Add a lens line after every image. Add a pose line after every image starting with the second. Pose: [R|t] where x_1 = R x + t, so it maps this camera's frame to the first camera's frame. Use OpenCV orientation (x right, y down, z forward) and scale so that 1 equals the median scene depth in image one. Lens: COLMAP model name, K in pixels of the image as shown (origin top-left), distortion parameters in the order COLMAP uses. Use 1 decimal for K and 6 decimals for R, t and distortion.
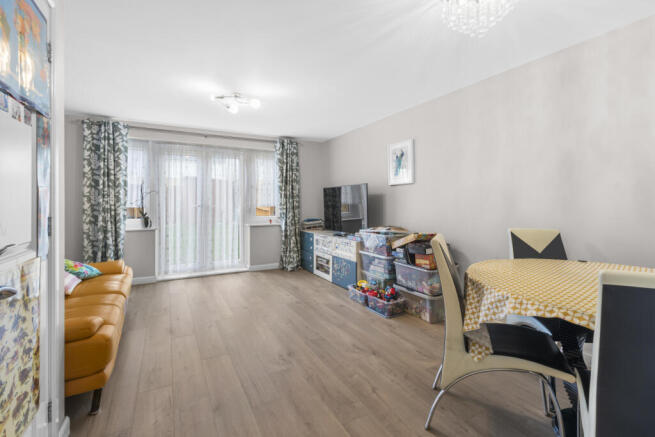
lens RADIAL K [[294.3, 0, 327.7], [0, 294.3, 202.9], [0, 0, 1]] dist [0.000003, -0.000011]
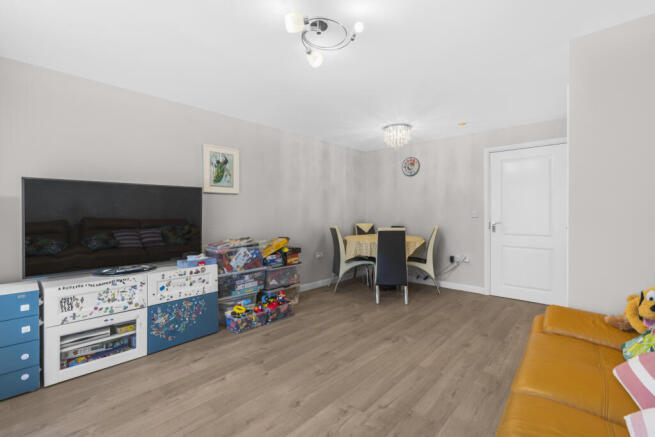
lens RADIAL K [[290.6, 0, 327.8], [0, 290.6, 216.8], [0, 0, 1]] dist [-0.000438, 0.000014]
pose [[-0.323289, -0.009352, 0.946254, -0.788993], [-0.000435, 0.999953, 0.009734, 0.001305], [-0.946300, 0.002736, -0.323277, 1.089364]]
